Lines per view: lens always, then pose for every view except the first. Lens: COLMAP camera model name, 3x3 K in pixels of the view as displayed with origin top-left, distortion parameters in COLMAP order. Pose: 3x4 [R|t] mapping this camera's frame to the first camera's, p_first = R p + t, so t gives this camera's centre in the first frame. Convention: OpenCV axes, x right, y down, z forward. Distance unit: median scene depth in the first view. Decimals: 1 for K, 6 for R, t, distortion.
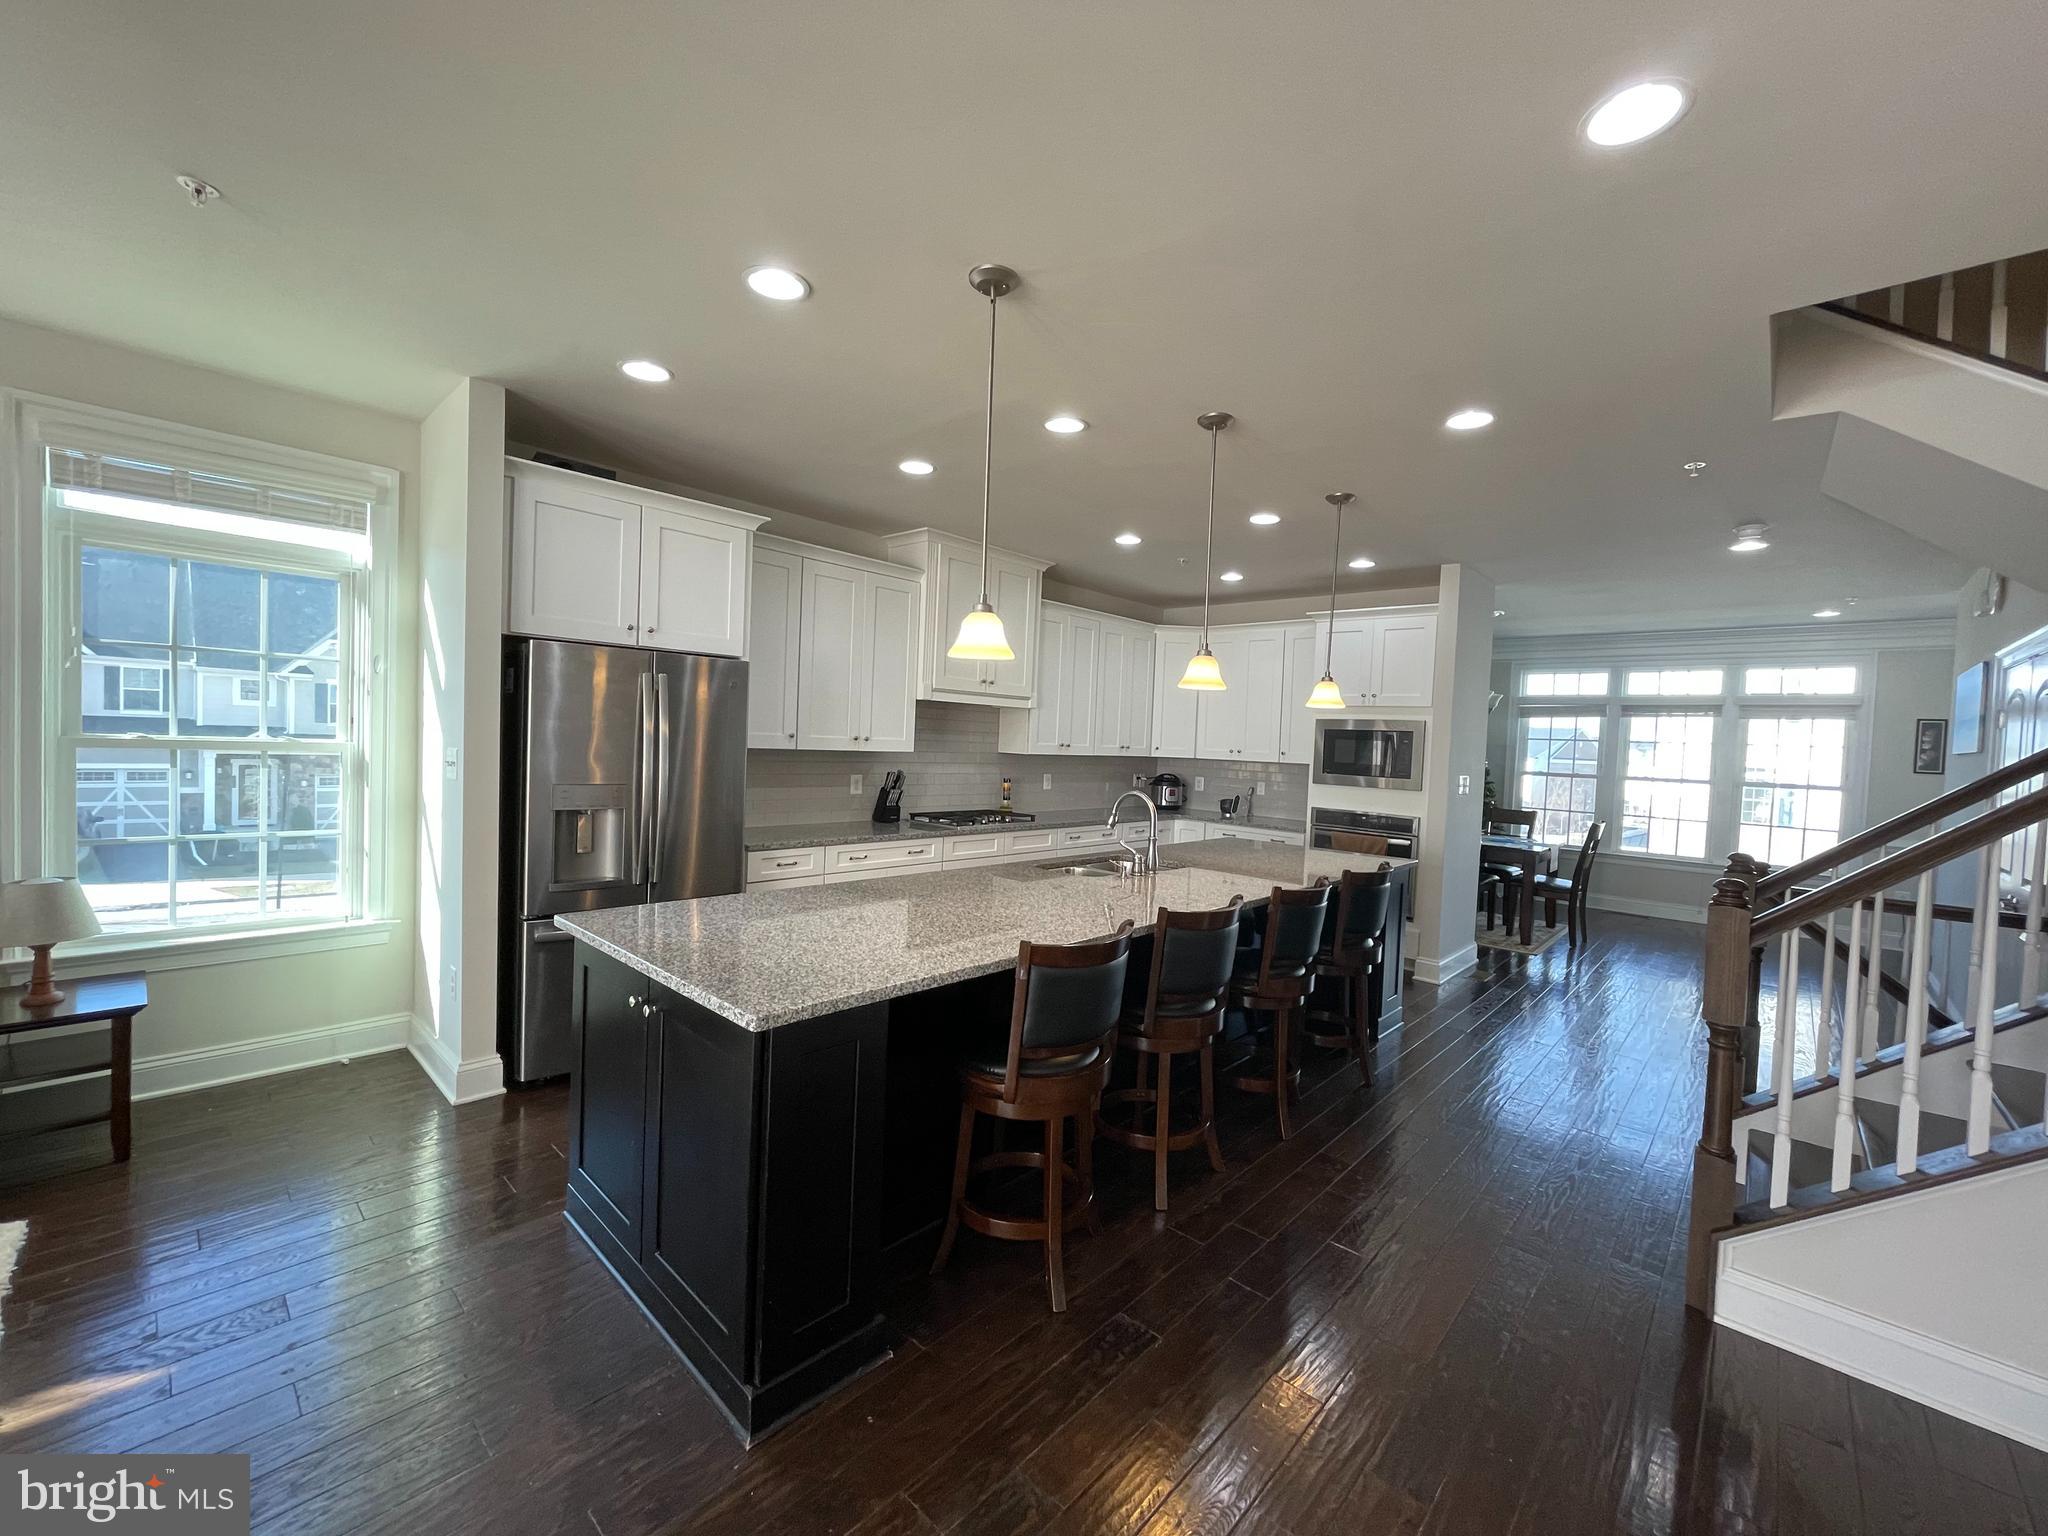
lens RADIAL K [[825.2, 0, 1027.7], [0, 825.2, 769.6], [0, 0, 1]] dist [0.000144, -0.000638]
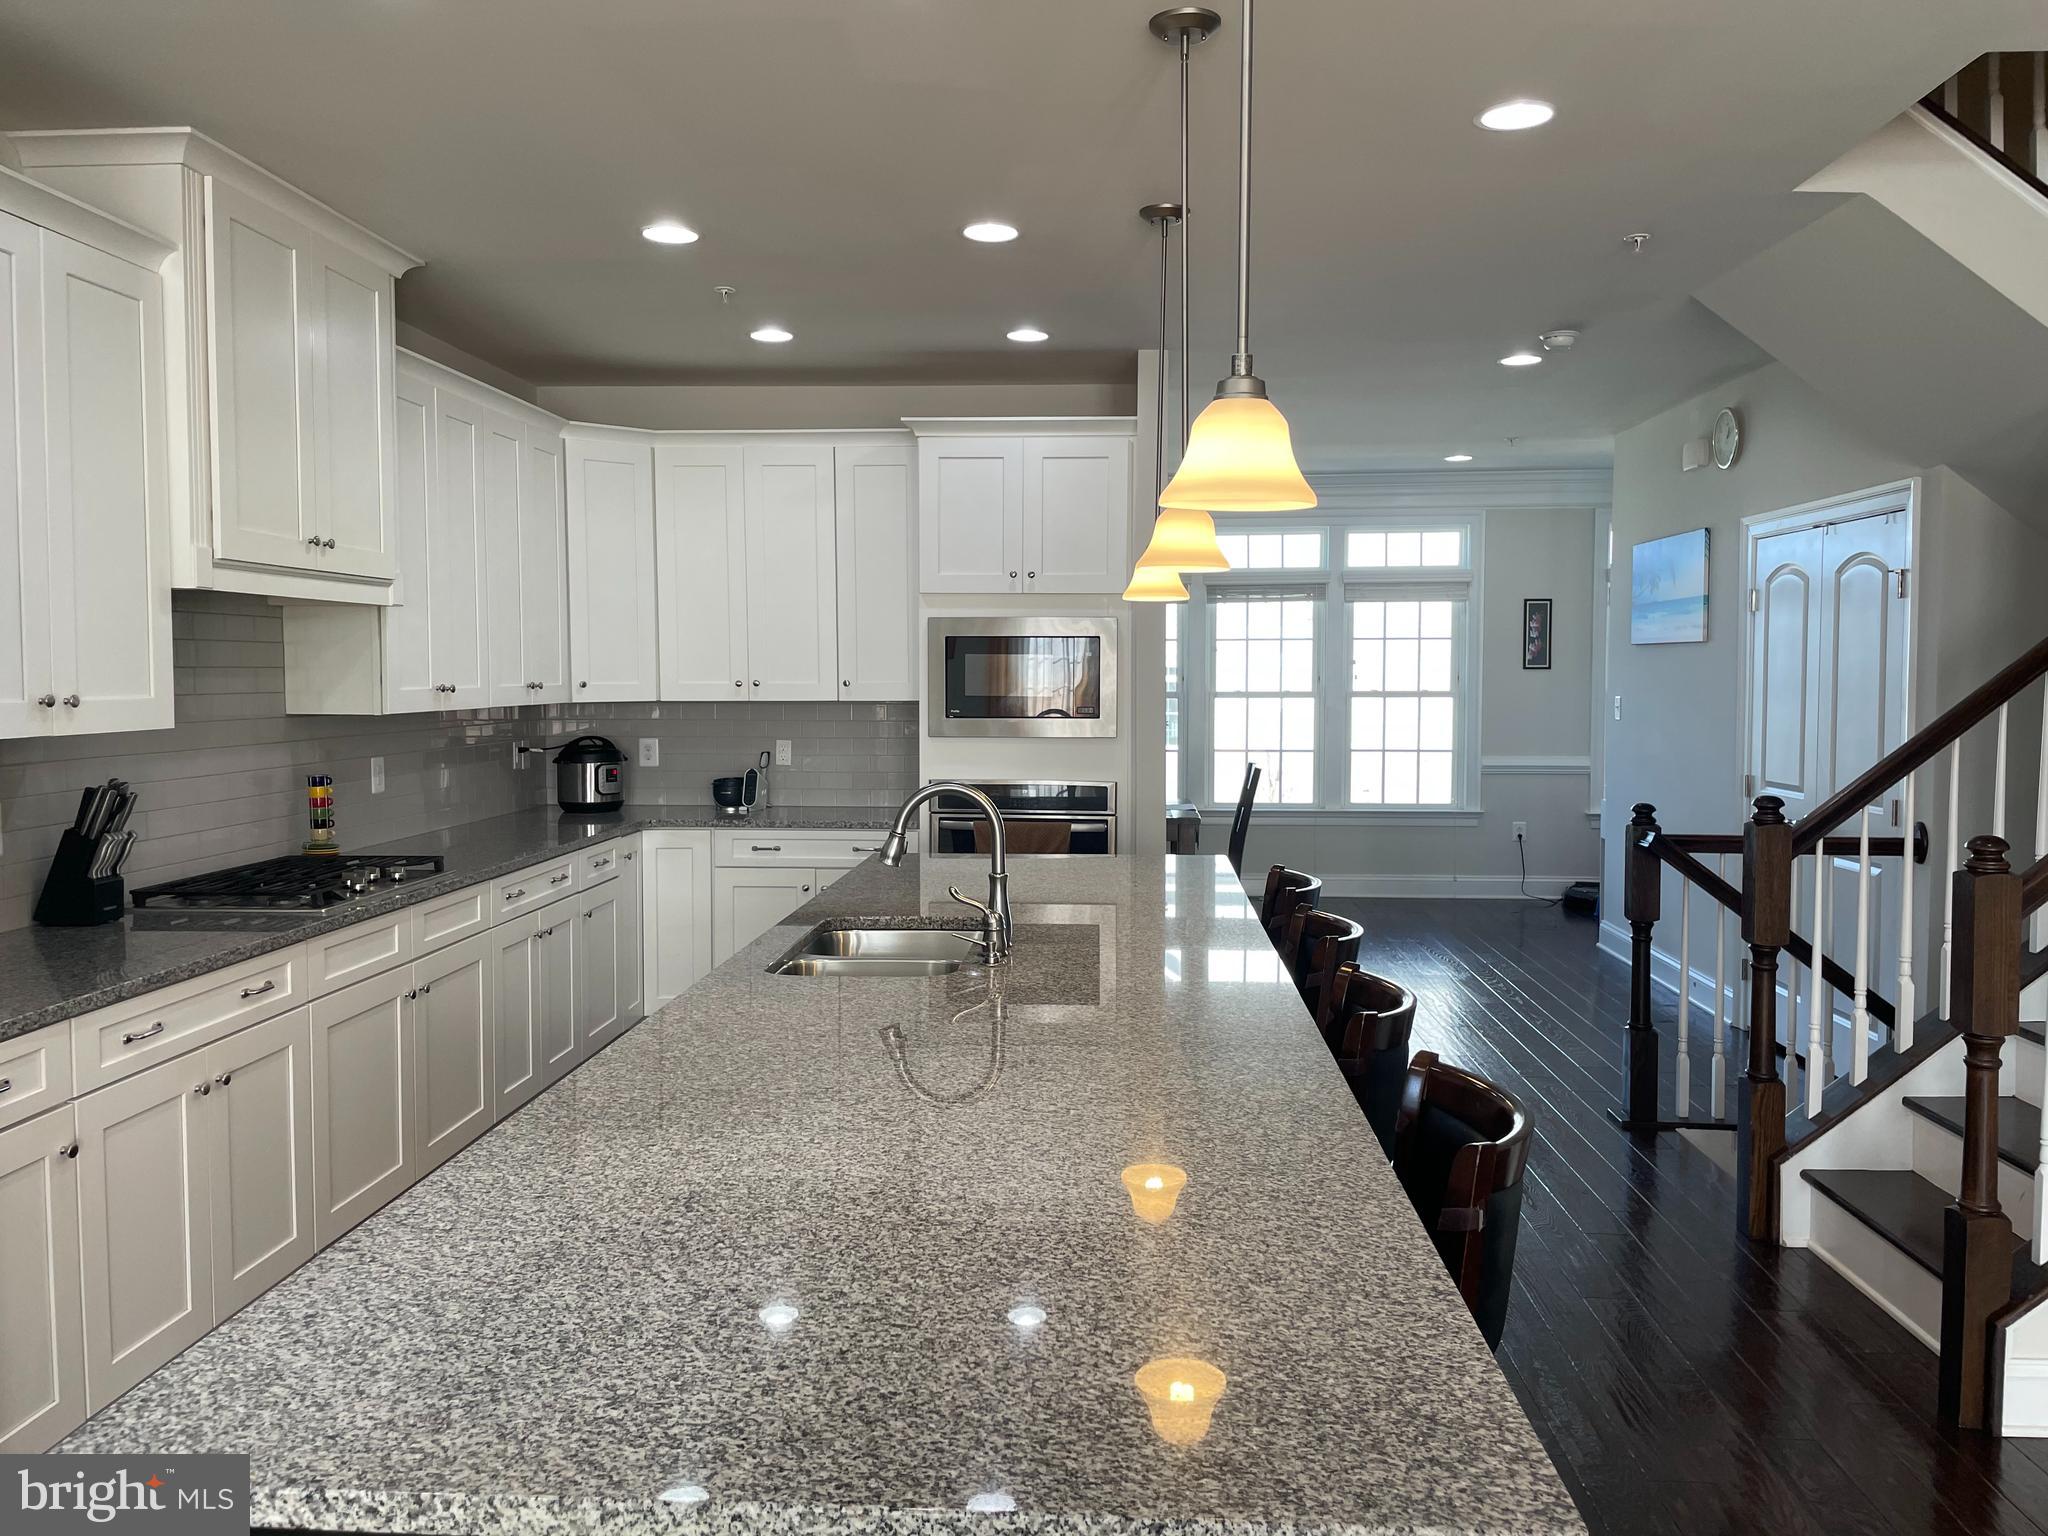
lens RADIAL K [[1536.8, 0, 1024.0], [0, 1536.8, 768.0], [0, 0, 1]] dist [0.099550, -0.133513]
pose [[0.777408, -0.082553, 0.623556, -0.240779], [0.056510, 0.996508, 0.061476, -0.021670], [-0.626454, -0.012554, 0.779358, 0.169996]]
